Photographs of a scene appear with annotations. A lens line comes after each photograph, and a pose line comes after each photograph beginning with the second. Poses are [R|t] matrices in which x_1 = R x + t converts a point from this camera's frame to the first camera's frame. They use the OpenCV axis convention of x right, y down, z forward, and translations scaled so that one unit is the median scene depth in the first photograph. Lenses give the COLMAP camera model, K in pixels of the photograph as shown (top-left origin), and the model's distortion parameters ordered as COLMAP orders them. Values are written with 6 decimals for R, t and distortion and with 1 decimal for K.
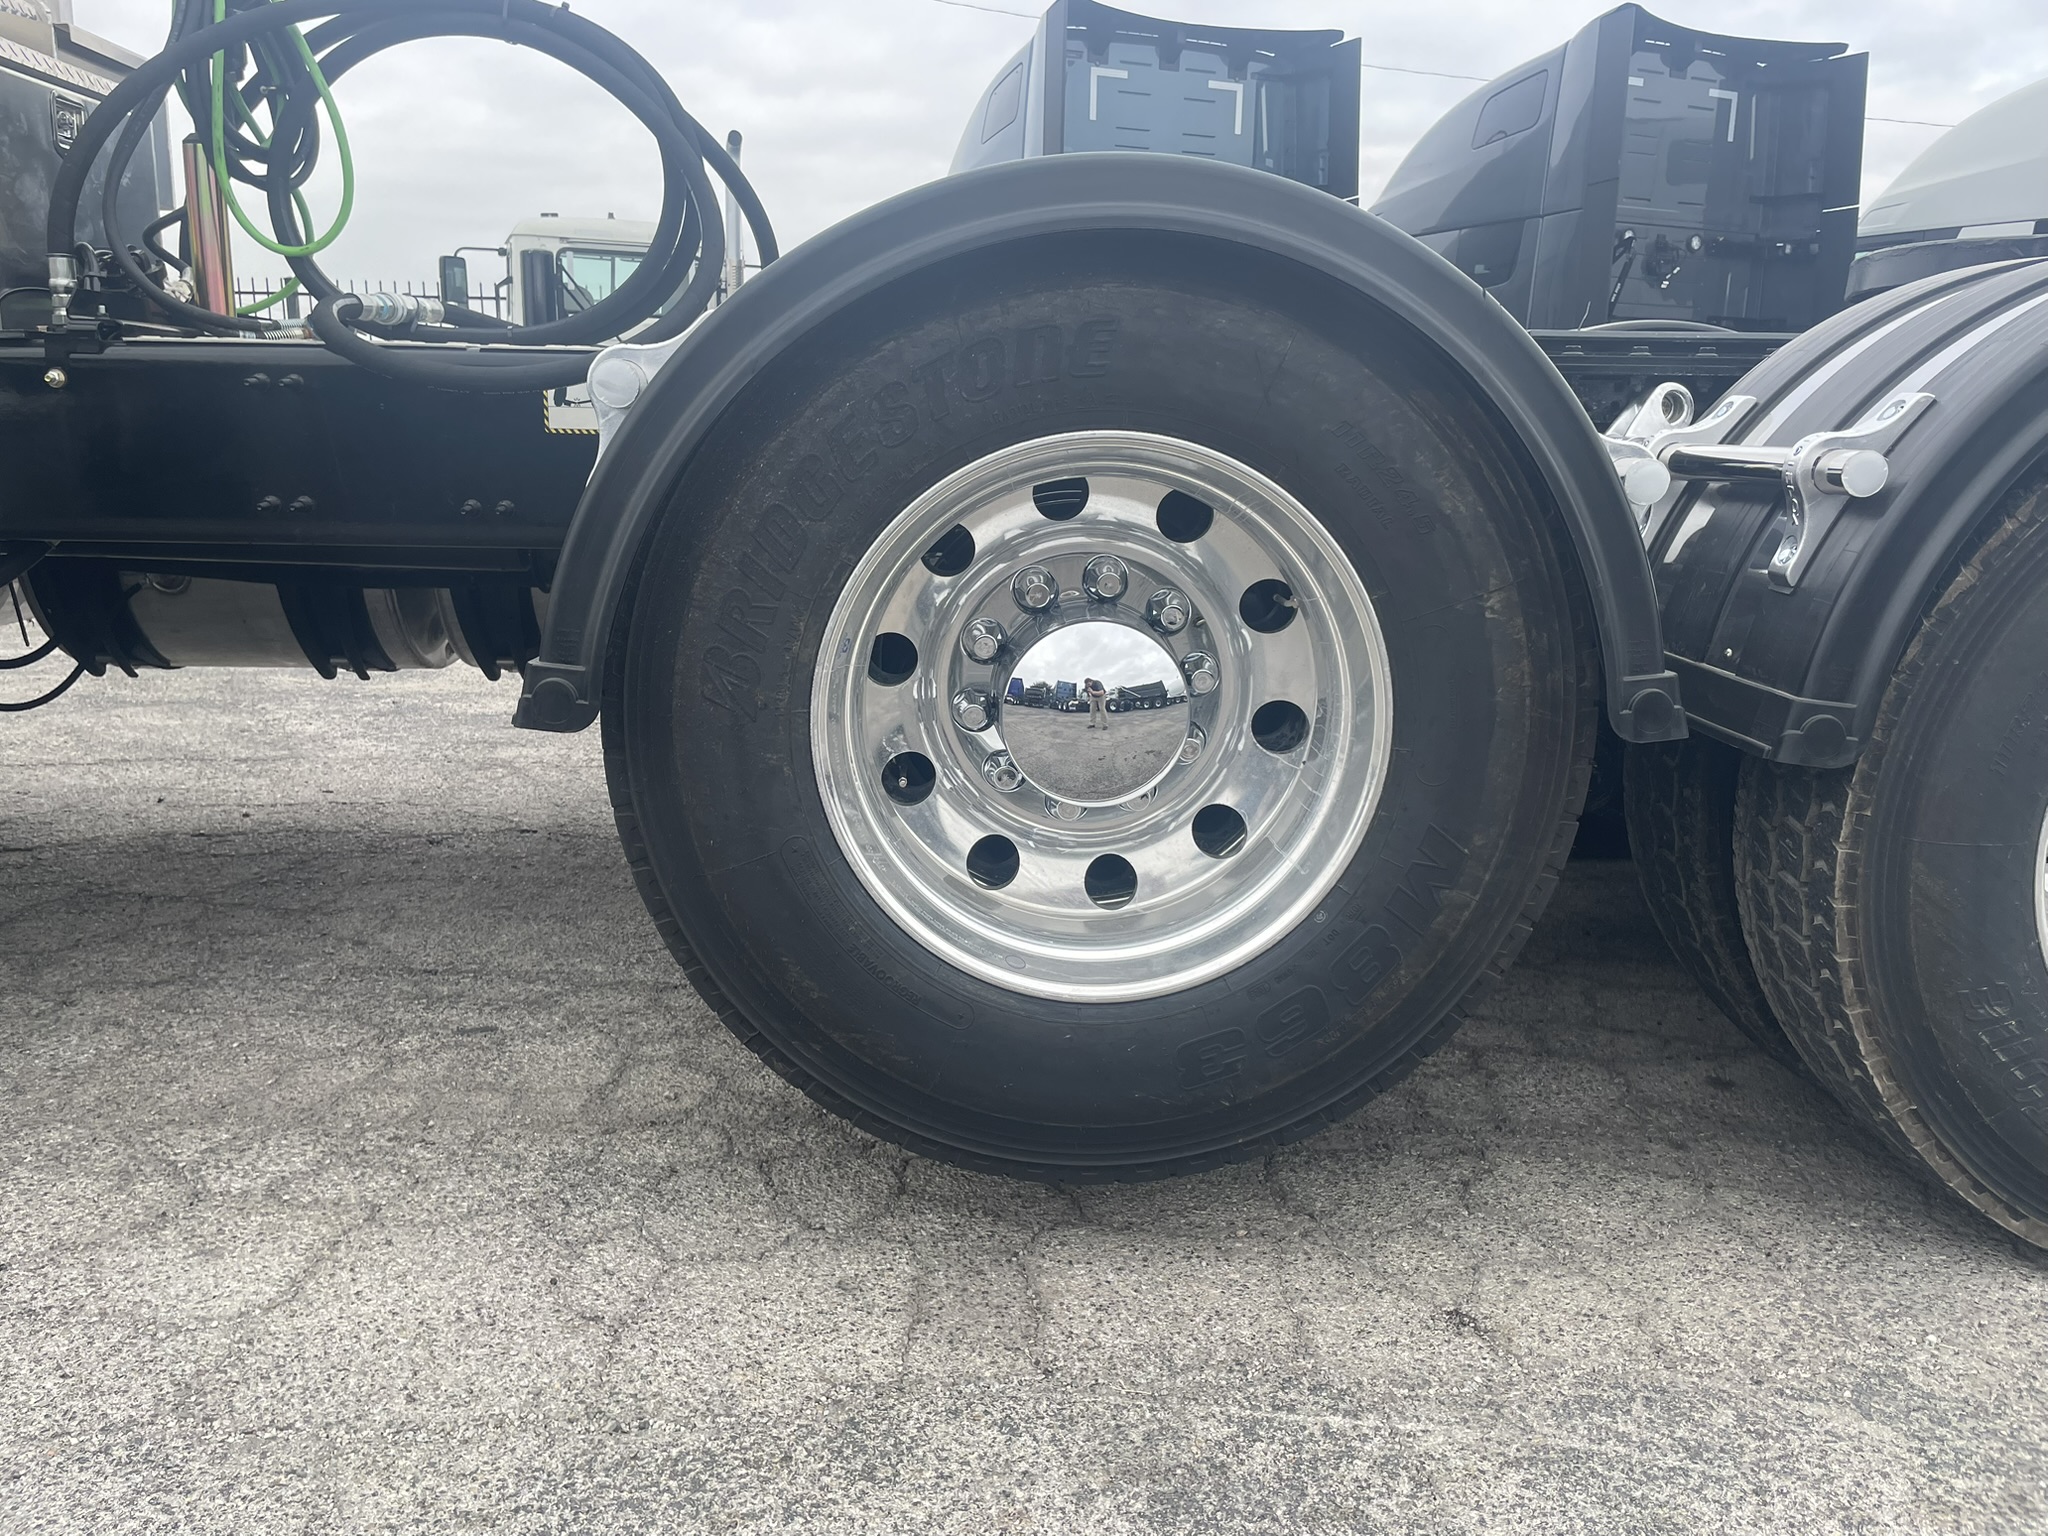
lens RADIAL K [[1565.6, 0, 1019.0], [0, 1565.6, 779.3], [0, 0, 1]] dist [0.092995, -0.124254]
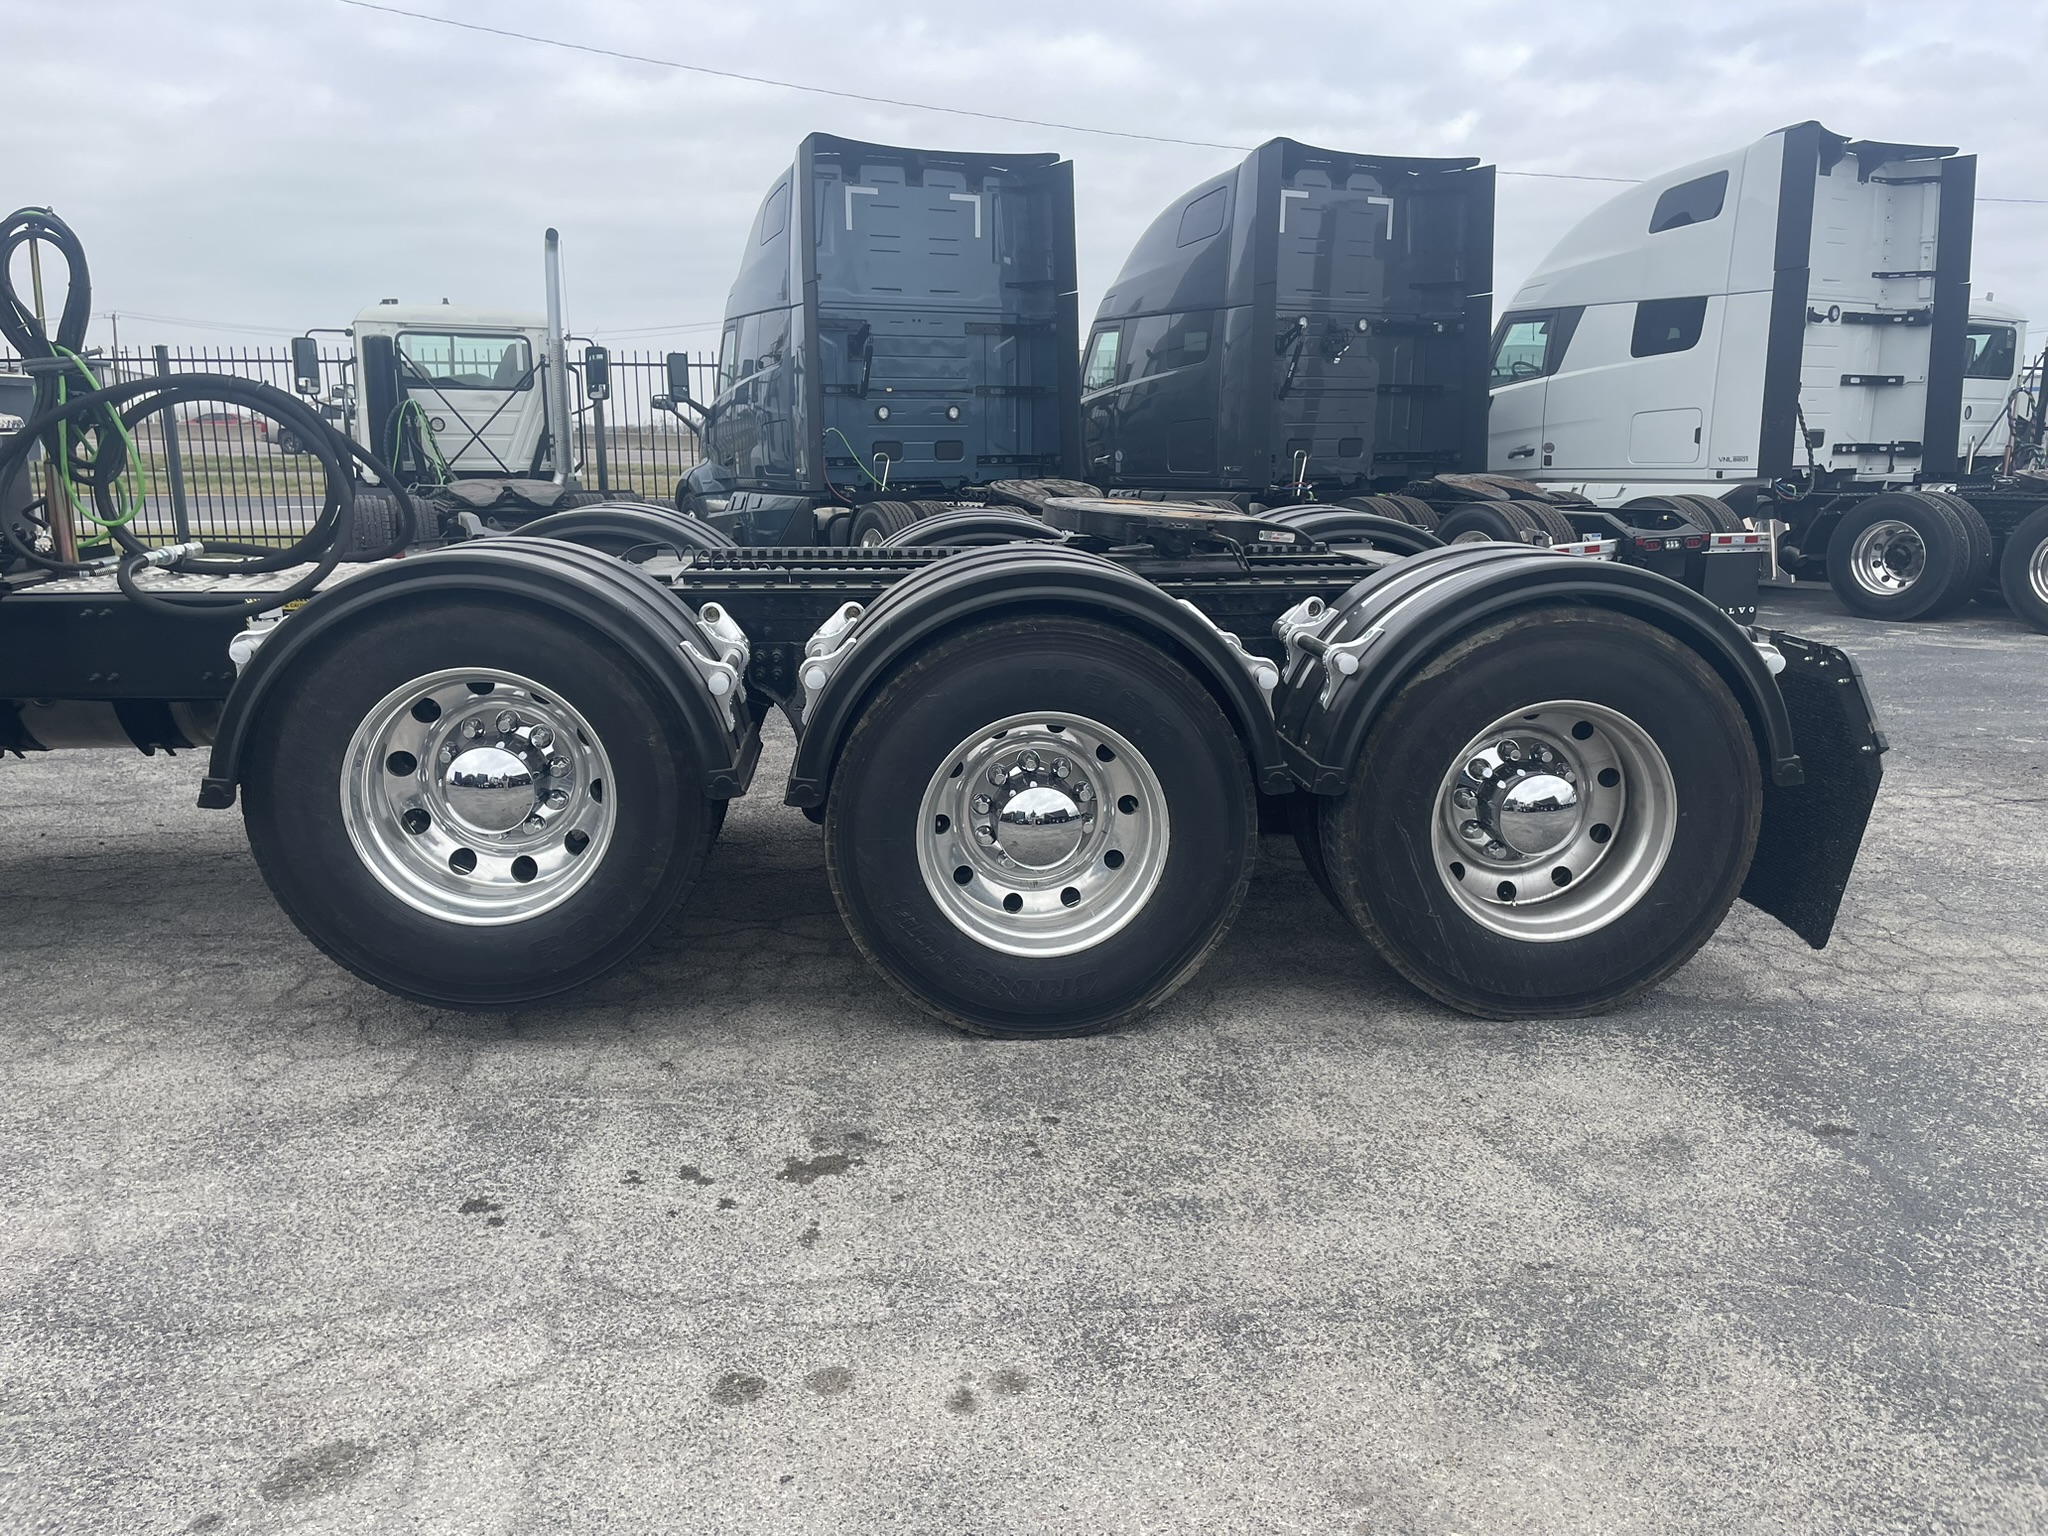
lens RADIAL K [[1571.0, 0, 1024.0], [0, 1571.0, 768.0], [0, 0, 1]] dist [0.097494, -0.126235]
pose [[0.998406, -0.026427, 0.049879, 0.476587], [0.026562, 0.999645, -0.002045, -0.034434], [-0.049807, 0.003367, 0.998753, -0.849092]]
